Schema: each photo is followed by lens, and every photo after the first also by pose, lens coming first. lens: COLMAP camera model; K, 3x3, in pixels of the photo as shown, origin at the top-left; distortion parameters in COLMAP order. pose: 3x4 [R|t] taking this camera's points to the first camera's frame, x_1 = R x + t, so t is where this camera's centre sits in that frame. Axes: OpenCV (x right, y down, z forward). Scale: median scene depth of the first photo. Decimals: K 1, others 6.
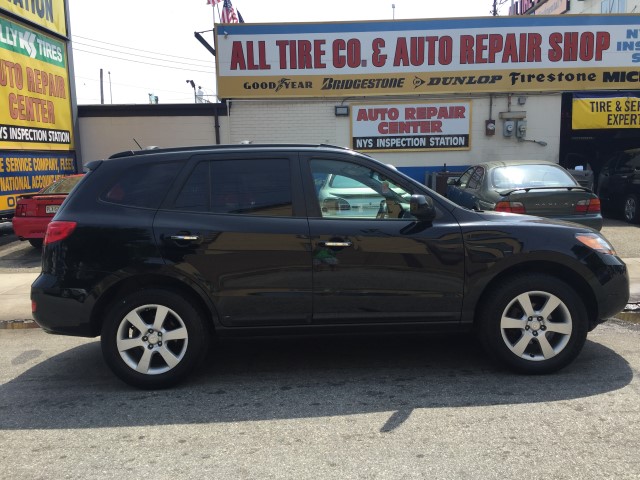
lens RADIAL K [[548.5, 0, 319.1], [0, 548.5, 235.0], [0, 0, 1]] dist [0.067570, -0.101469]
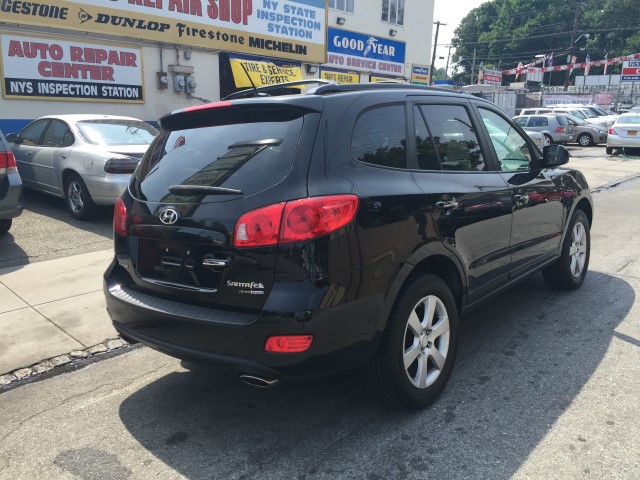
lens RADIAL K [[548.5, 0, 313.1], [0, 548.5, 256.9], [0, 0, 1]] dist [0.067570, -0.101469]
pose [[0.650932, -0.154371, 0.743275, -0.276502], [0.073184, 0.987306, 0.140962, -0.012467], [-0.755600, -0.037361, 0.653967, 0.184484]]
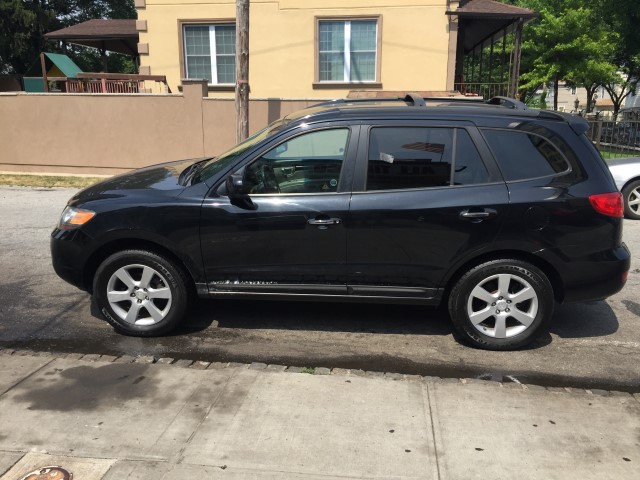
lens RADIAL K [[548.5, 0, 328.9], [0, 548.5, 252.1], [0, 0, 1]] dist [0.067570, -0.101469]
pose [[-0.997913, 0.001860, 0.064545, -0.012226], [0.025282, 0.931037, 0.364048, -0.091916], [-0.059417, 0.364920, -0.929141, 0.704107]]
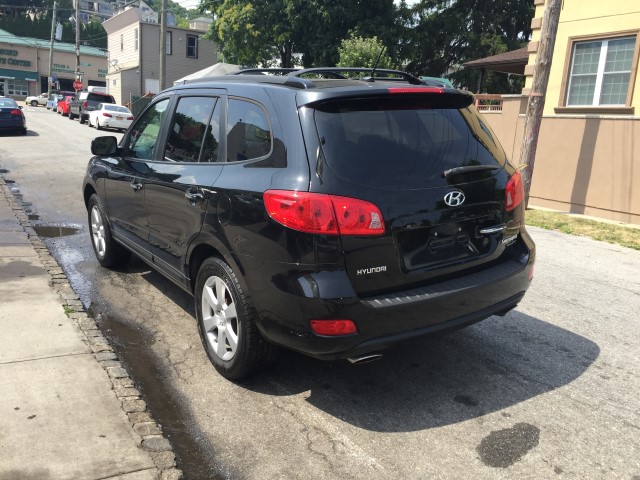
lens RADIAL K [[548.5, 0, 321.3], [0, 548.5, 252.6], [0, 0, 1]] dist [0.067570, -0.101469]
pose [[-0.573678, -0.189638, 0.796825, -0.300473], [0.055369, 0.961625, 0.268722, -0.041961], [-0.817207, 0.198279, -0.541164, 0.517475]]
